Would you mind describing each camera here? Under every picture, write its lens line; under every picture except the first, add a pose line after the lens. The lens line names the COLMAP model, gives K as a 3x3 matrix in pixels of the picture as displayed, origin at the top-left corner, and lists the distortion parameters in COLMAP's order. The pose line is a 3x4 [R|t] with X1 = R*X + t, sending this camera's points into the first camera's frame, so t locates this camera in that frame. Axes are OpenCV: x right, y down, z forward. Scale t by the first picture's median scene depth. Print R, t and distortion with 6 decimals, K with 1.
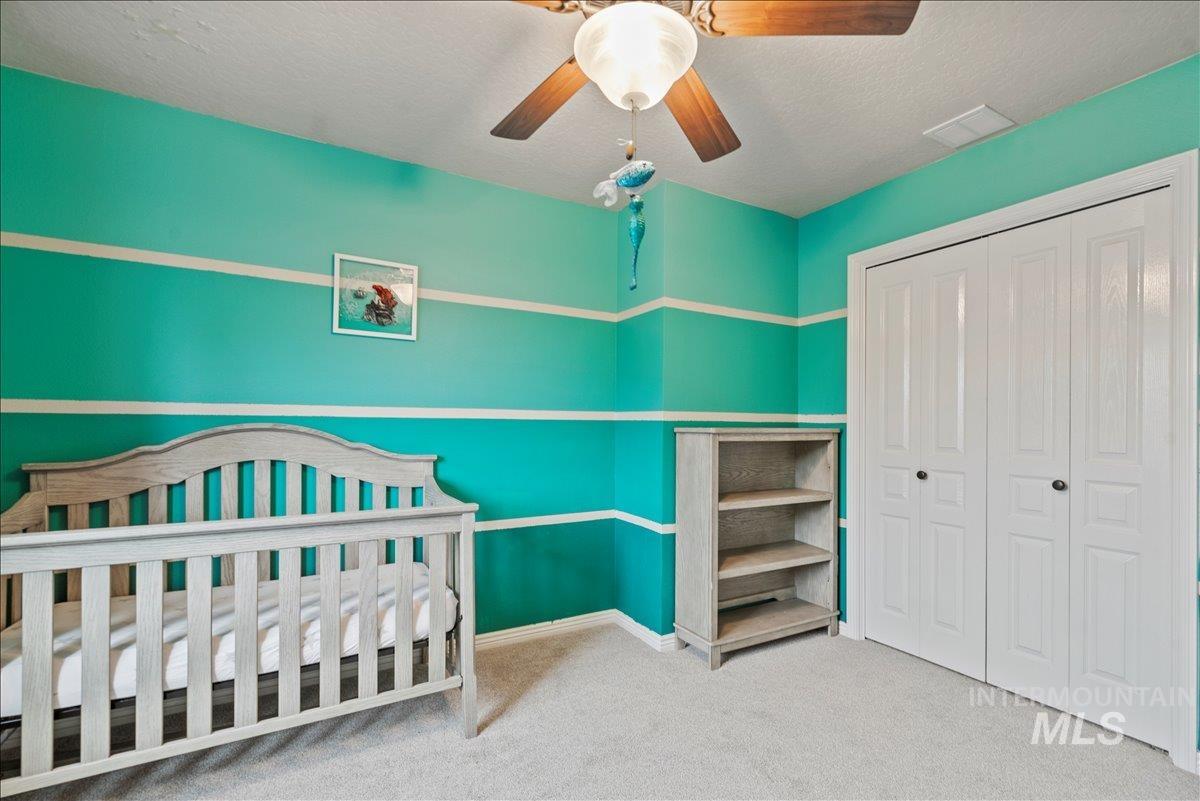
lens RADIAL K [[571.0, 0, 602.5], [0, 571.0, 430.1], [0, 0, 1]] dist [0.024948, -0.000392]
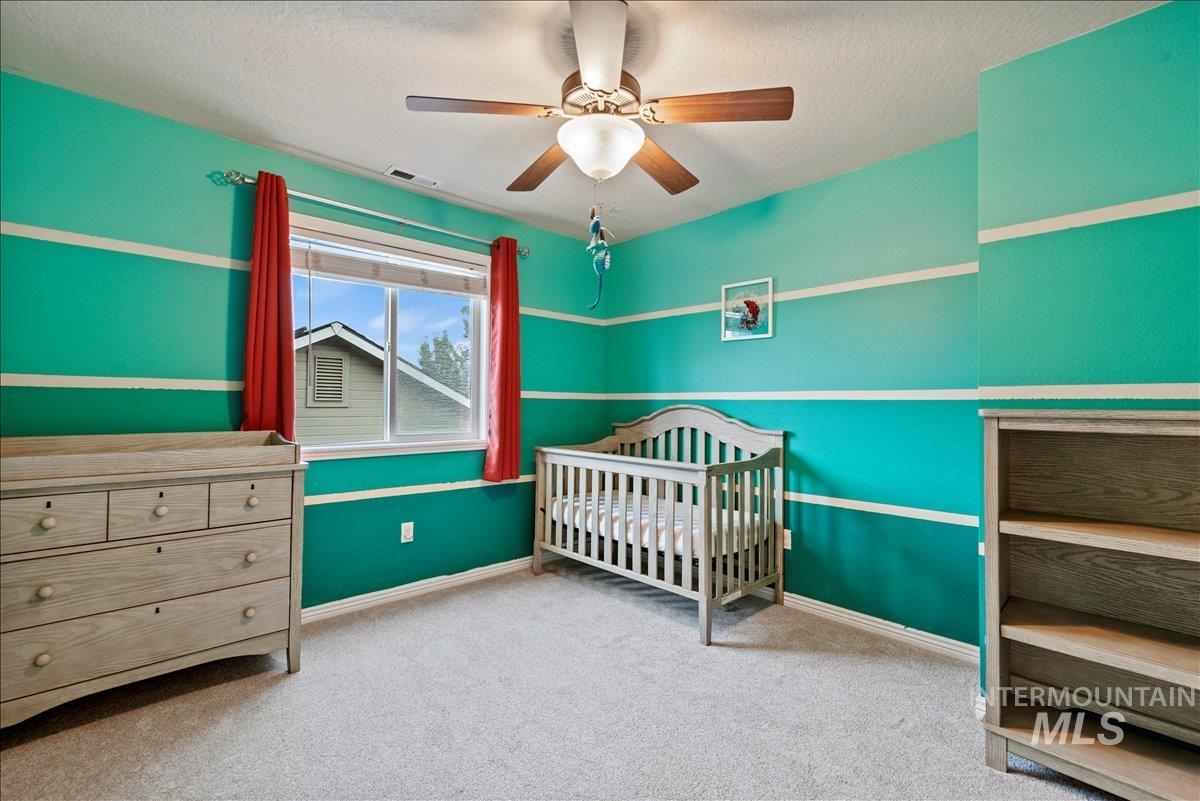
lens RADIAL K [[527.8, 0, 601.8], [0, 527.8, 406.8], [0, 0, 1]] dist [-0.001615, -0.000480]
pose [[0.195879, -0.000860, -0.980628, 0.824684], [-0.018001, 0.999828, -0.004473, 0.005631], [0.980463, 0.018528, 0.195830, 0.489058]]
